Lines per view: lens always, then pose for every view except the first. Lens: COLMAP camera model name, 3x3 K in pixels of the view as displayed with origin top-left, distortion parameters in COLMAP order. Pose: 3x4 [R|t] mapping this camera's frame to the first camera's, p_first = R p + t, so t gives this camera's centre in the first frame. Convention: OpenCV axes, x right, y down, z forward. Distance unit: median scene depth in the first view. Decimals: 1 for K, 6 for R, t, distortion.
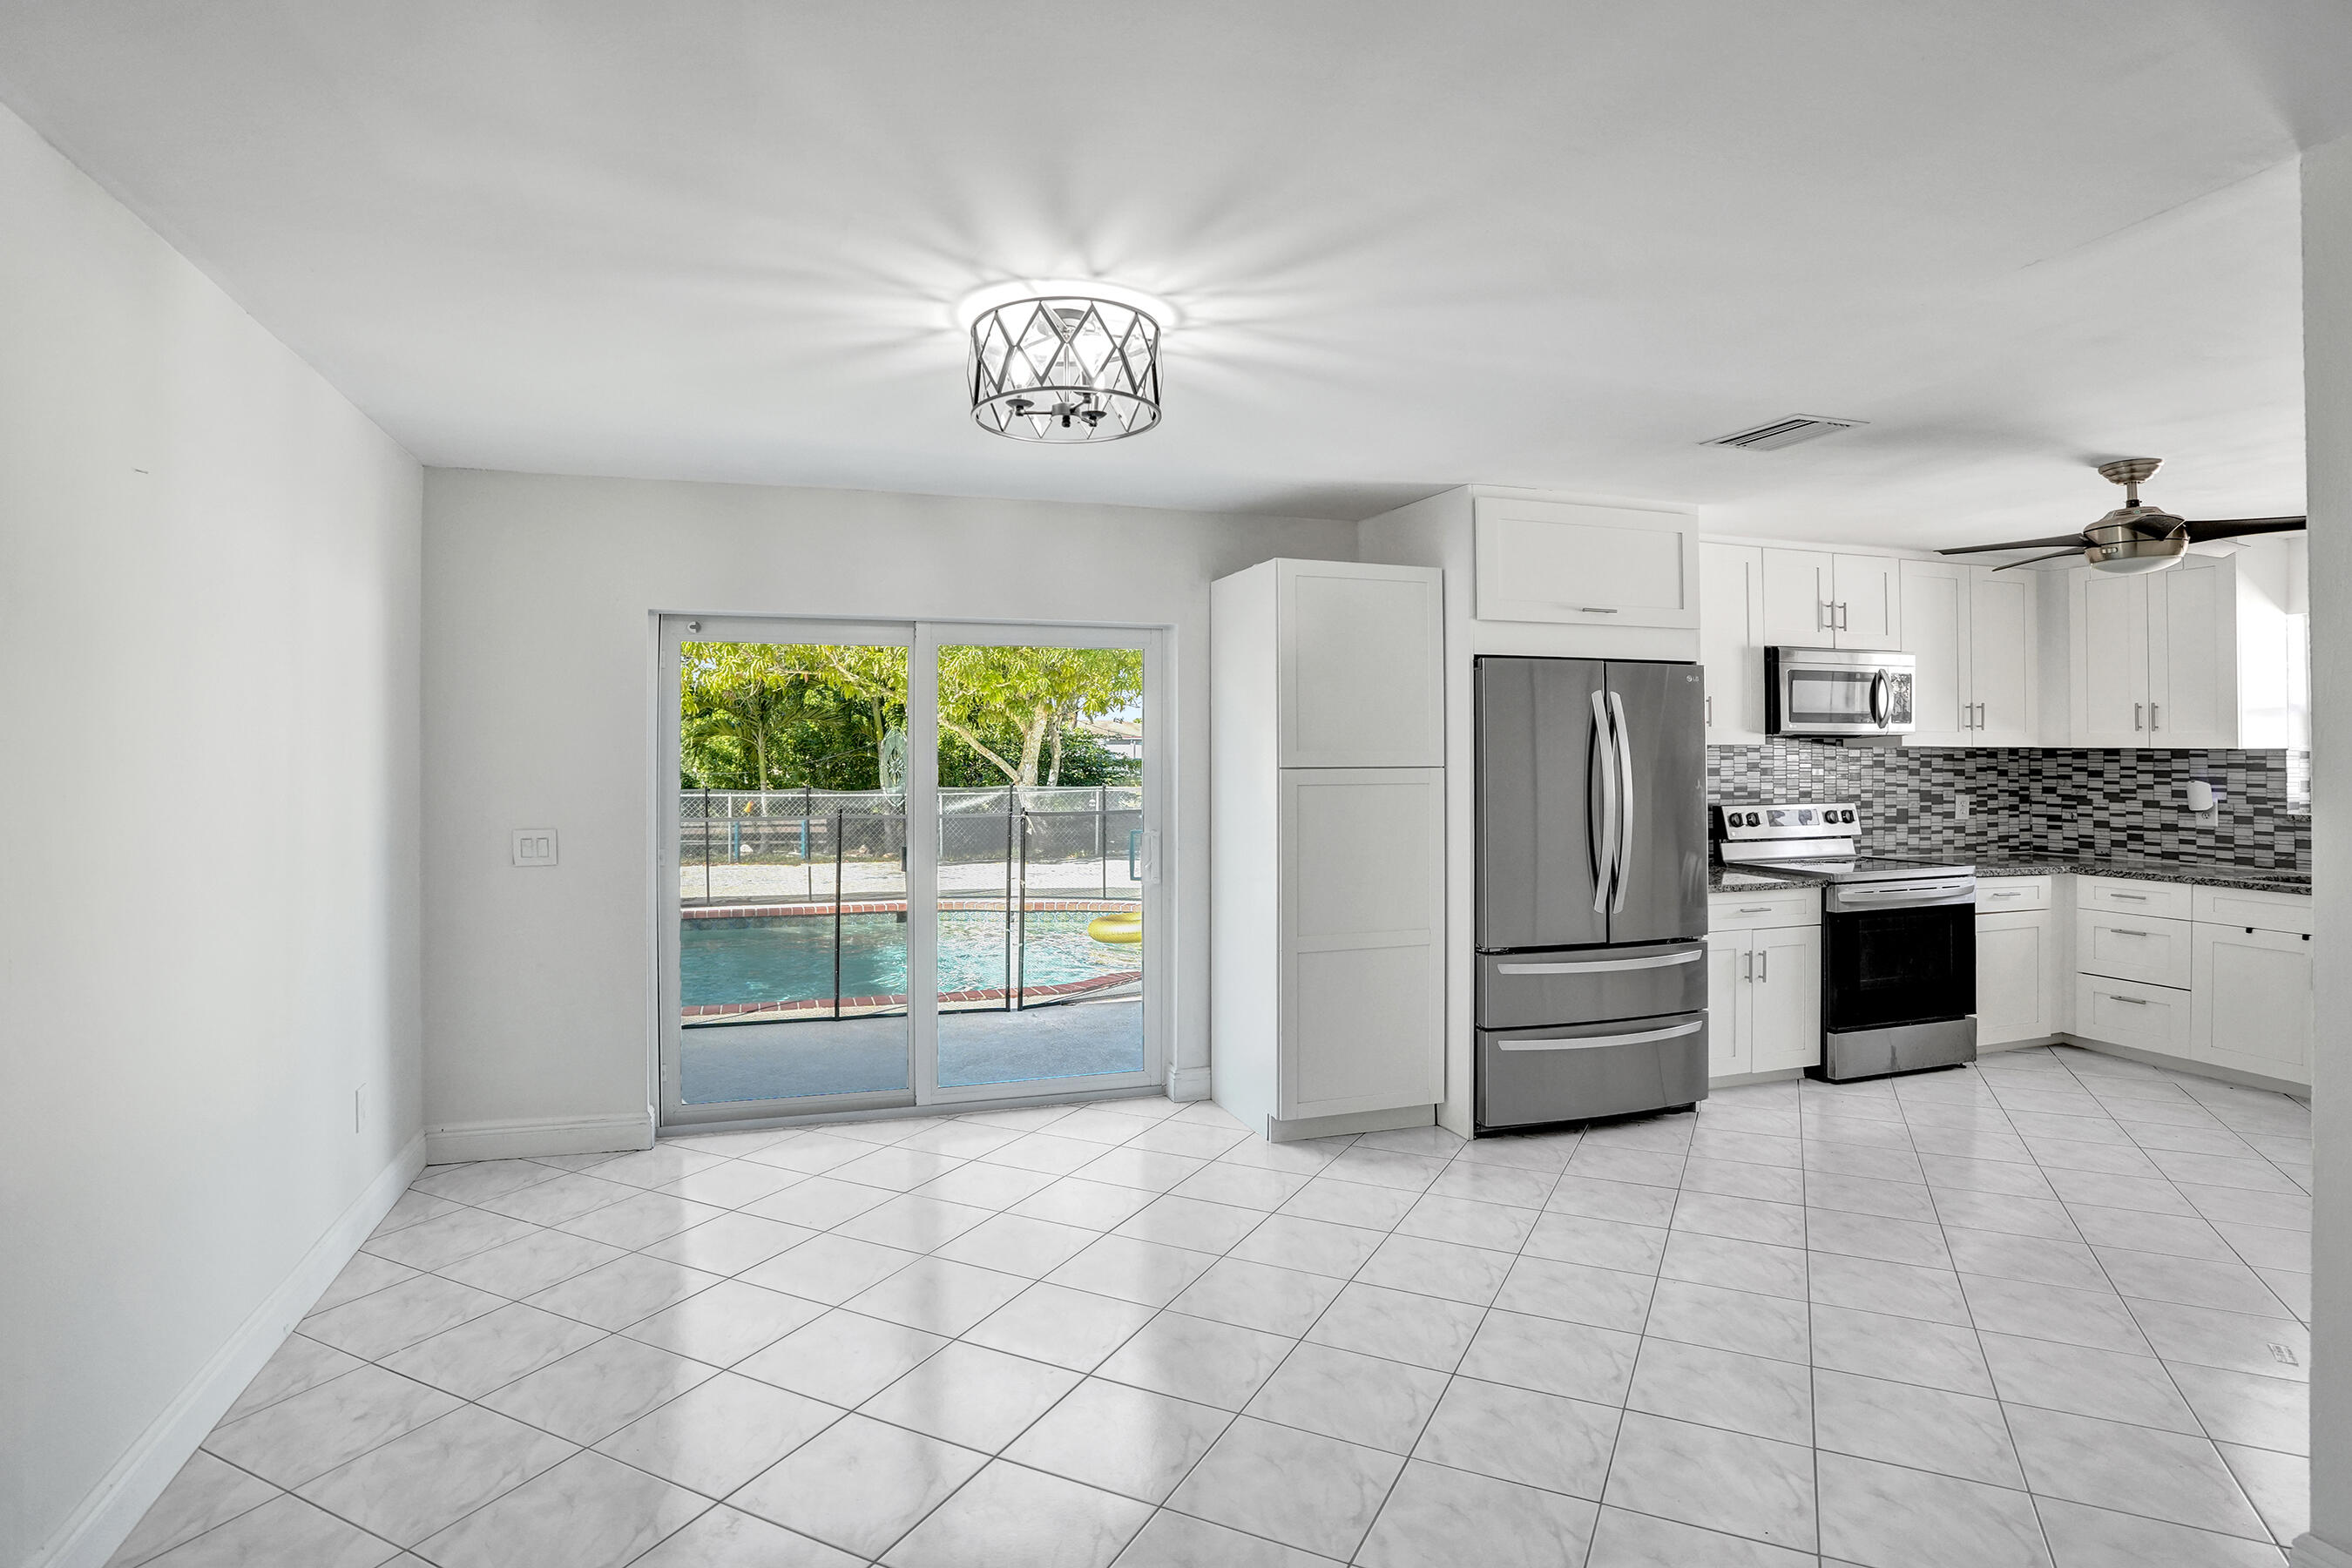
lens RADIAL K [[1242.5, 0, 1179.9], [0, 1242.5, 725.1], [0, 0, 1]] dist [-0.077268, 0.031490]
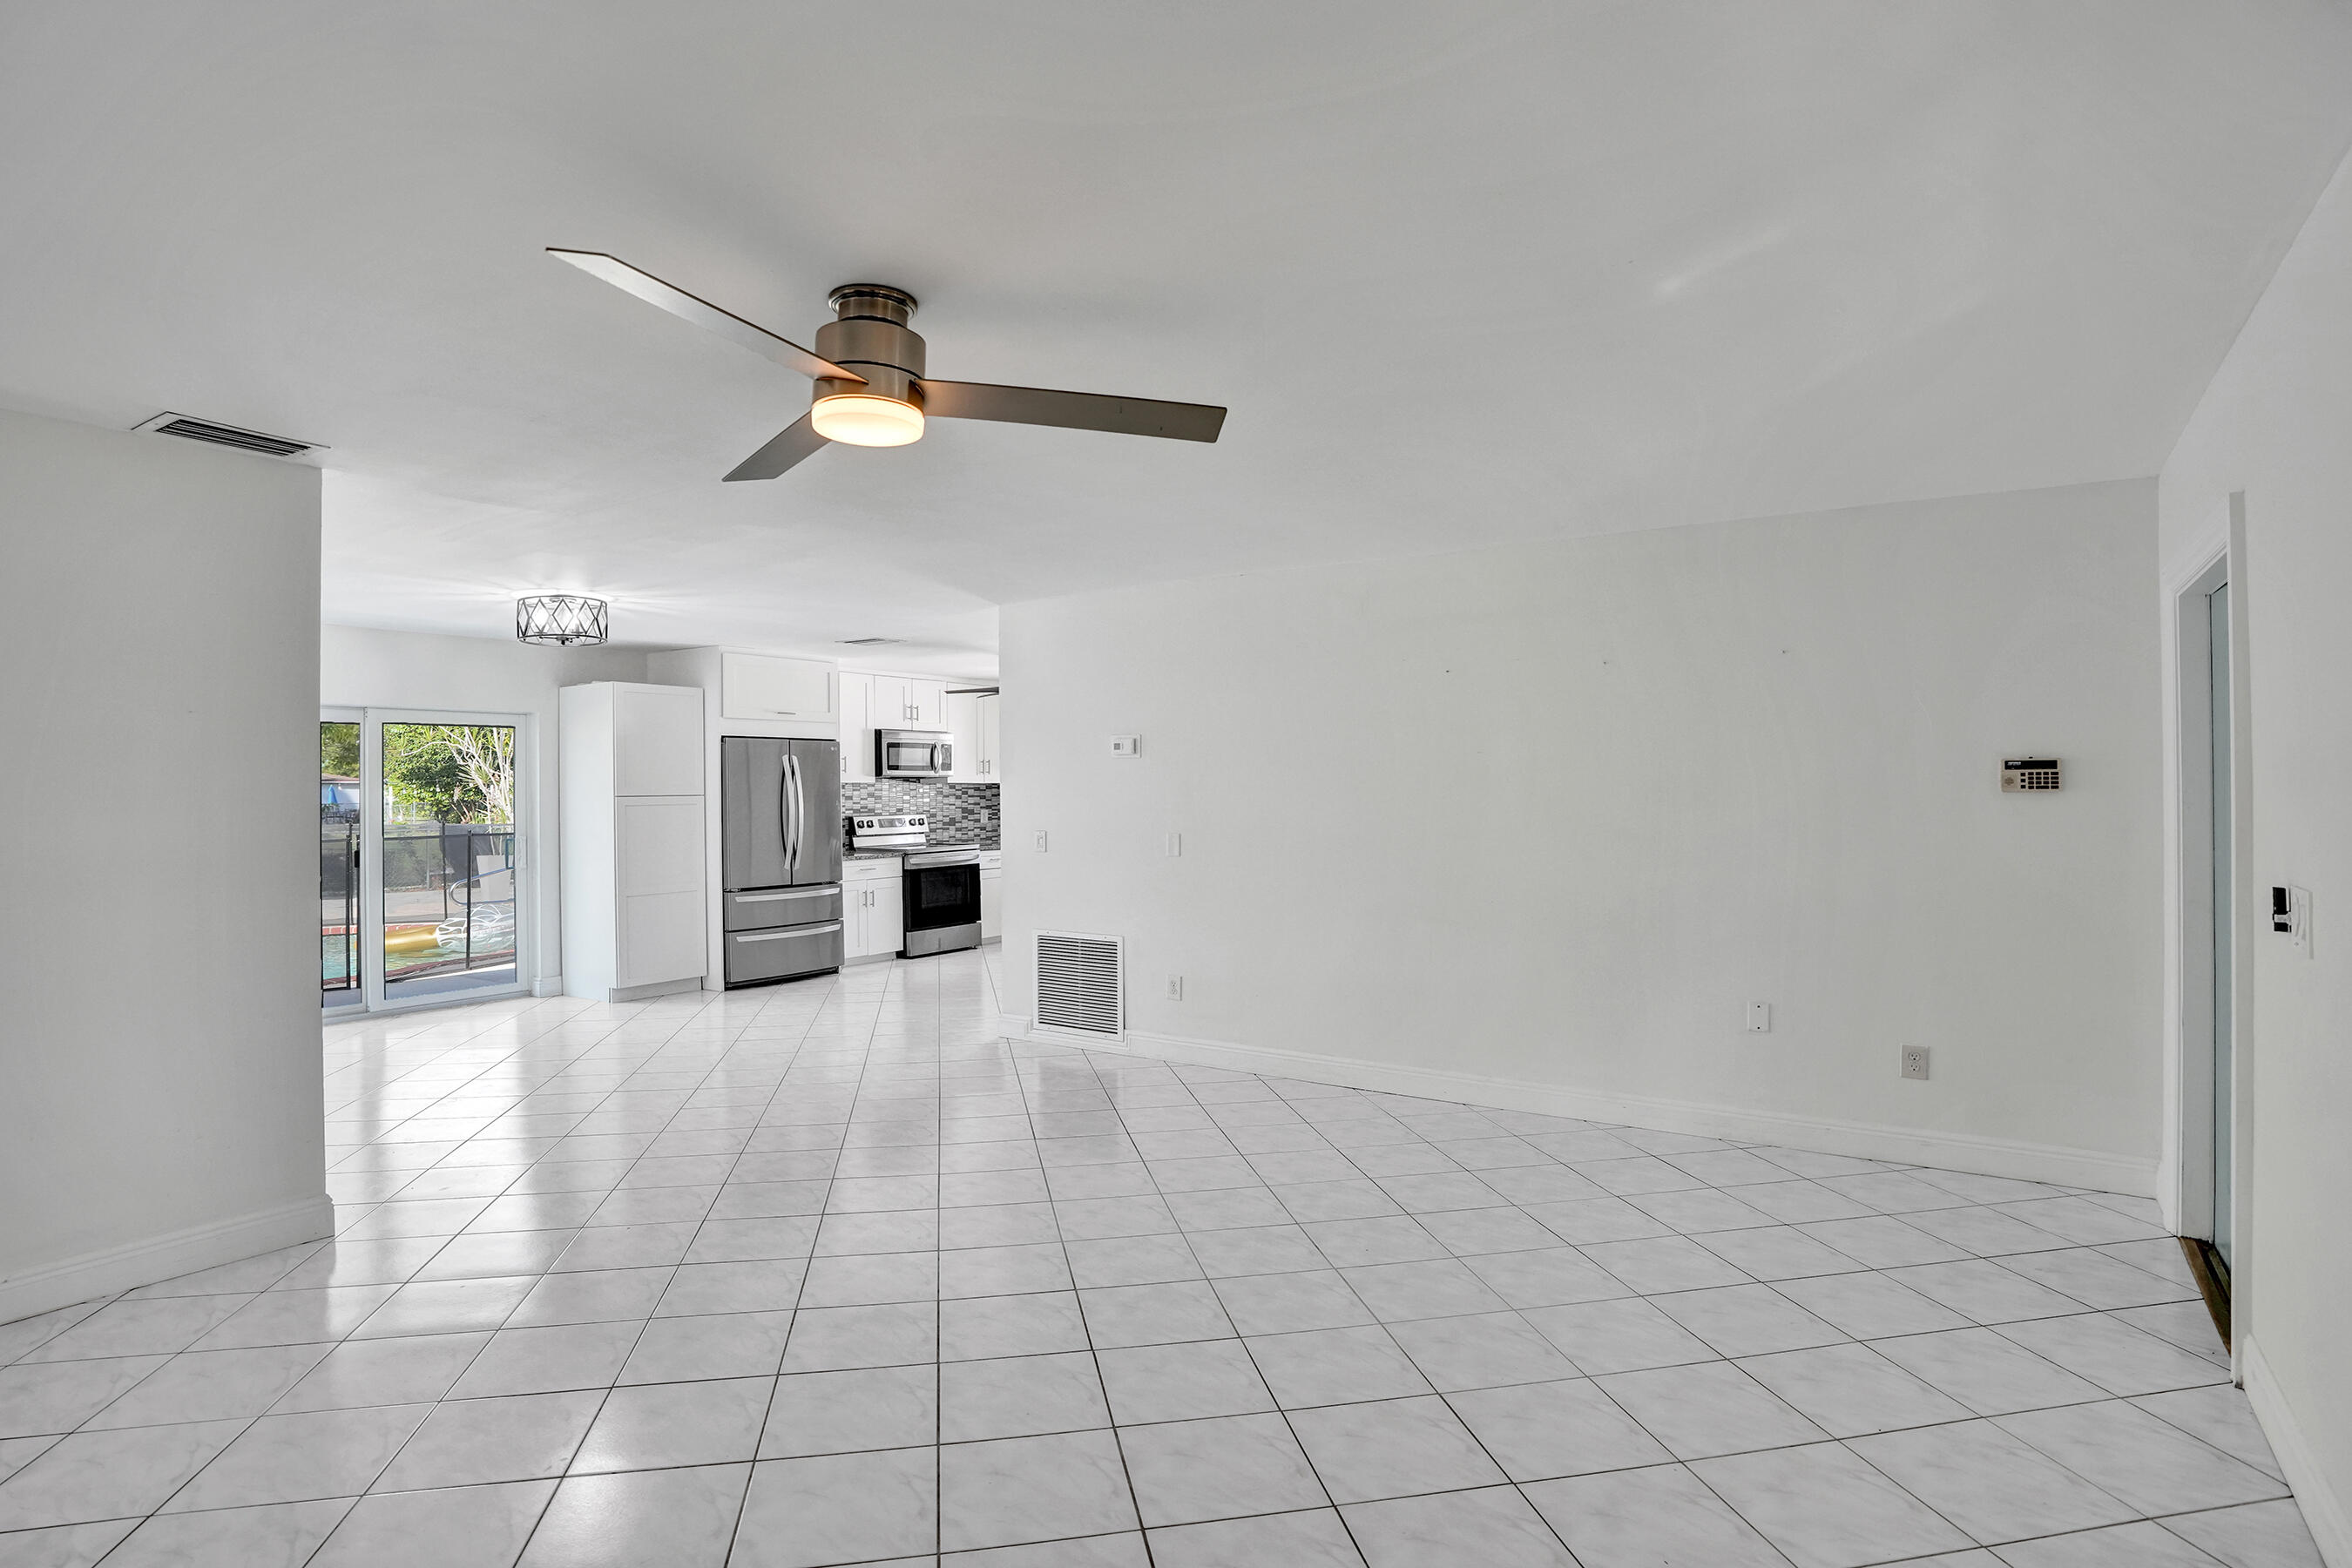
lens RADIAL K [[1220.6, 0, 1192.2], [0, 1220.6, 768.8], [0, 0, 1]] dist [-0.074108, 0.029652]
pose [[0.789183, -0.001110, 0.614157, -0.259113], [0.000274, 0.999999, 0.001456, -0.006931], [-0.614158, -0.000981, 0.789183, -0.712233]]
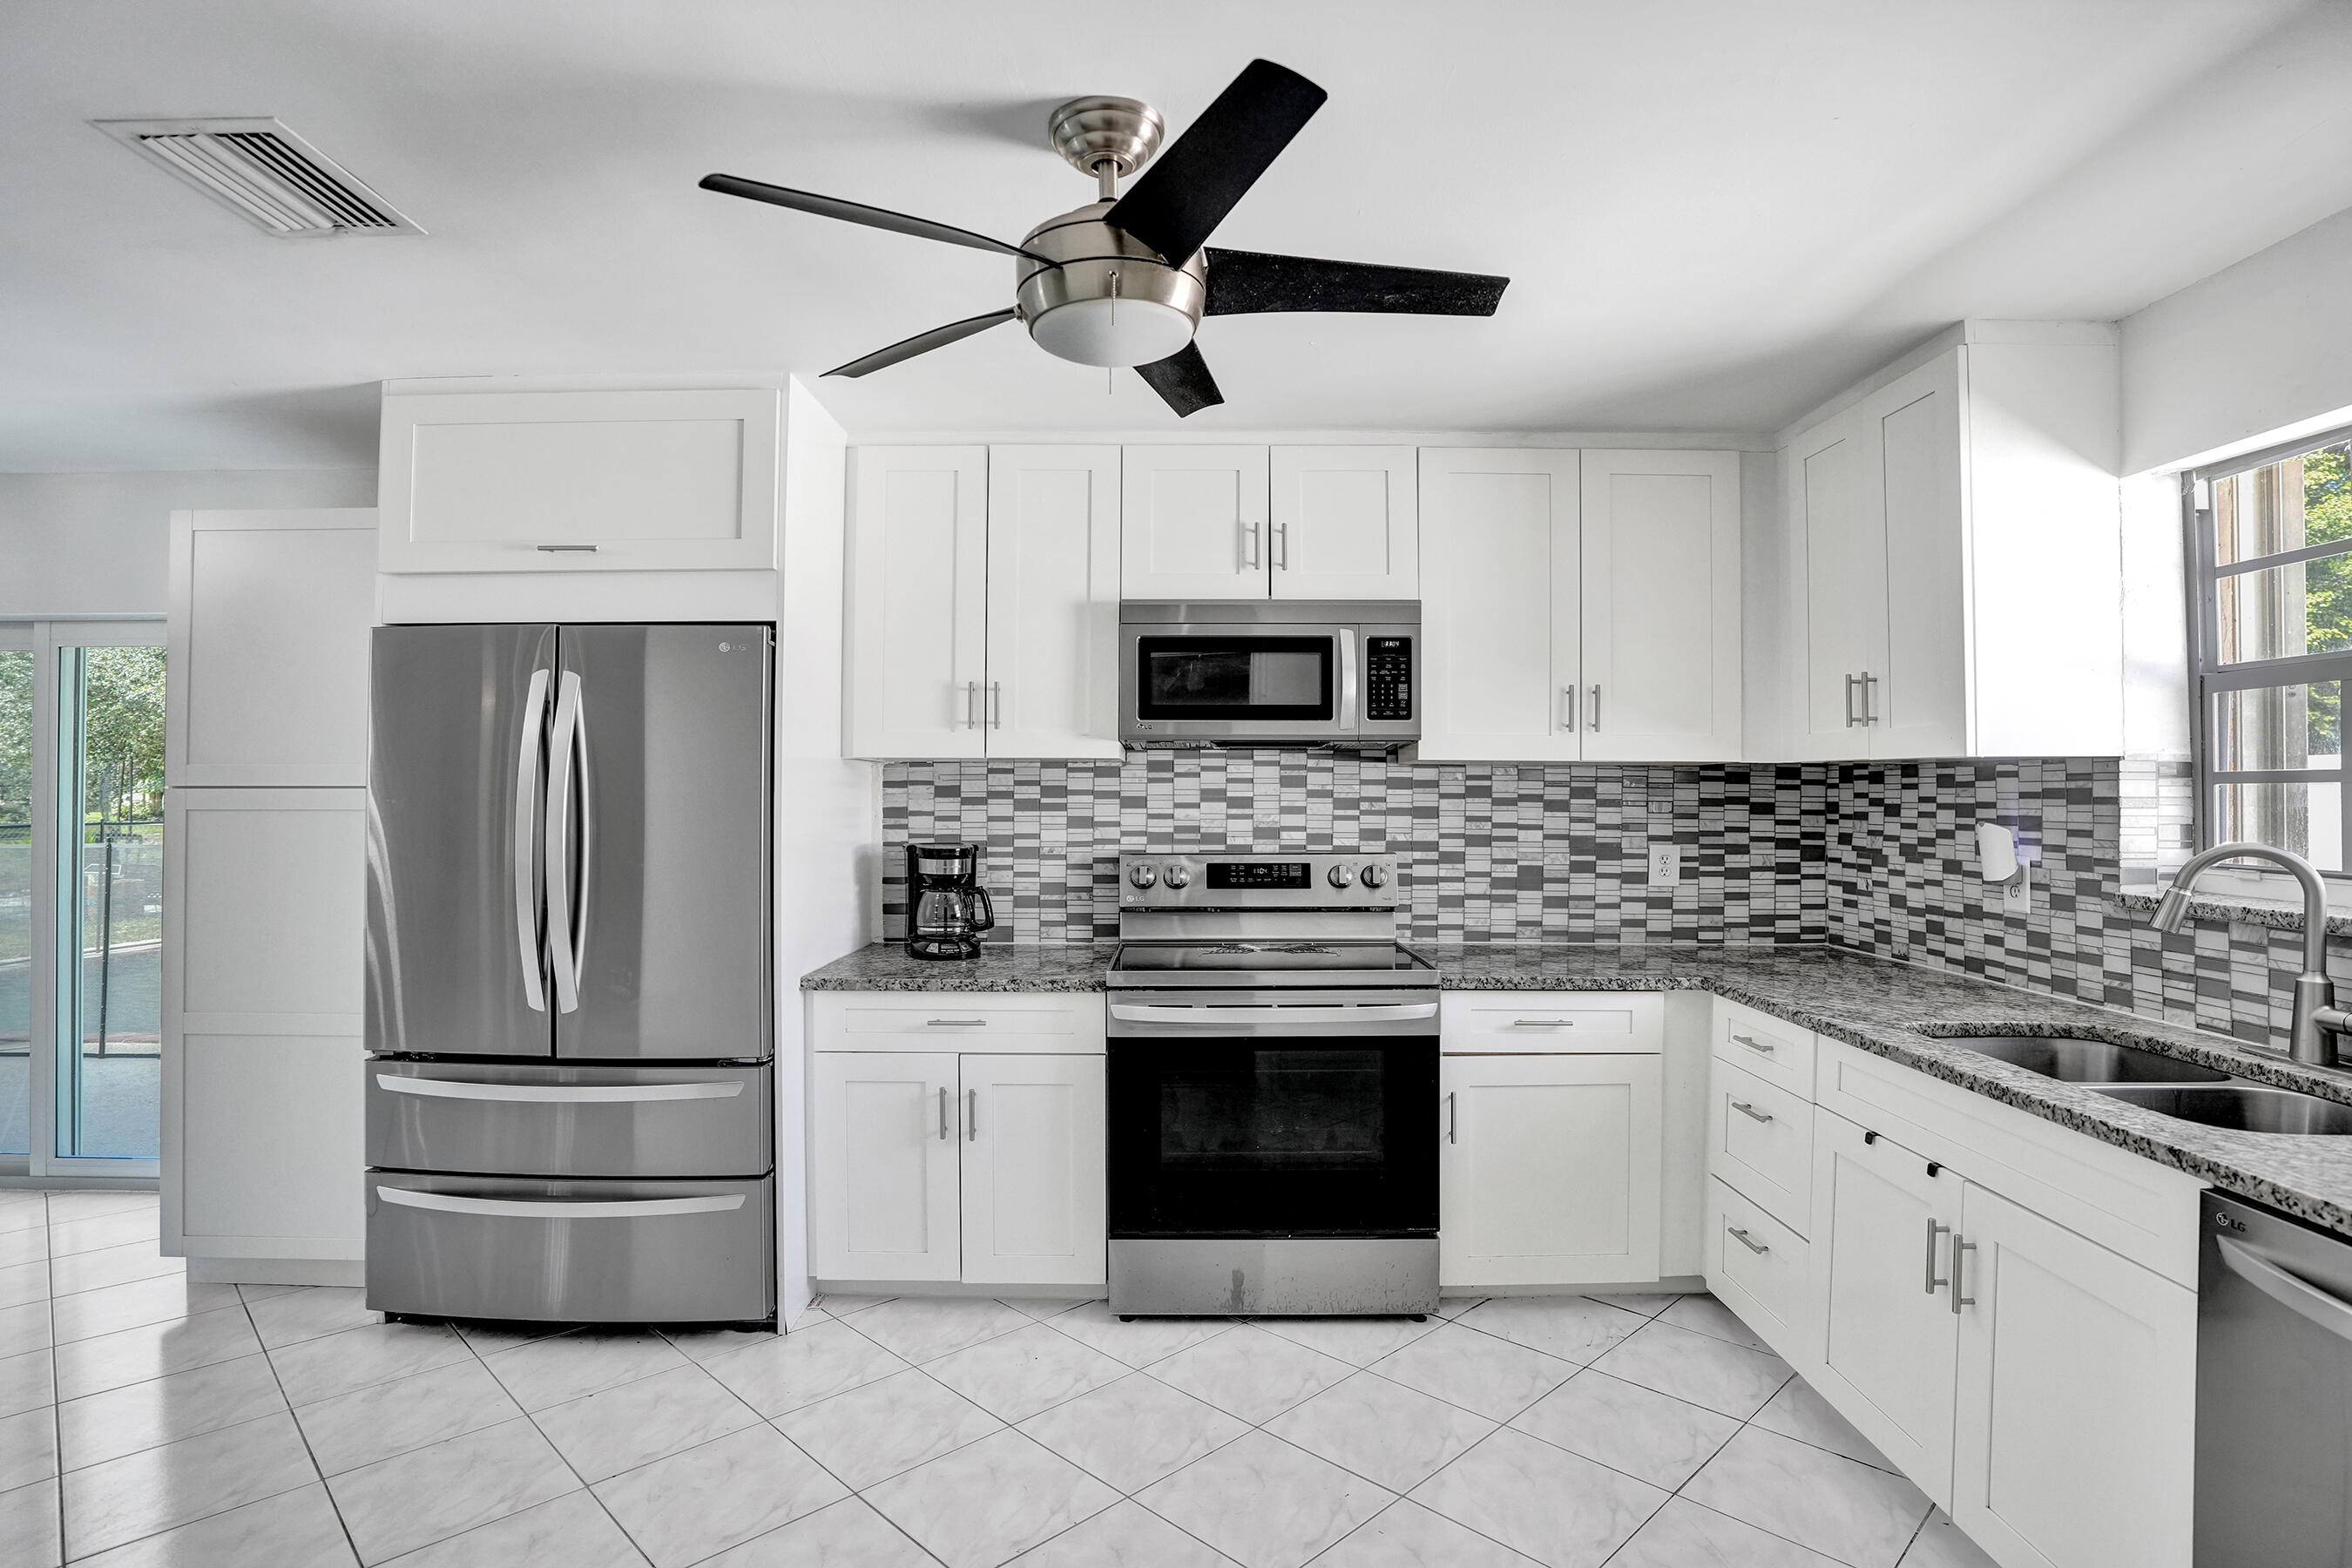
lens RADIAL K [[1220.6, 0, 1192.2], [0, 1220.6, 768.8], [0, 0, 1]] dist [-0.074108, 0.029652]
pose [[0.946154, -0.005969, -0.323663, 0.686607], [0.006392, 0.999980, 0.000246, 0.020824], [0.323655, -0.002301, 0.946172, 0.401806]]
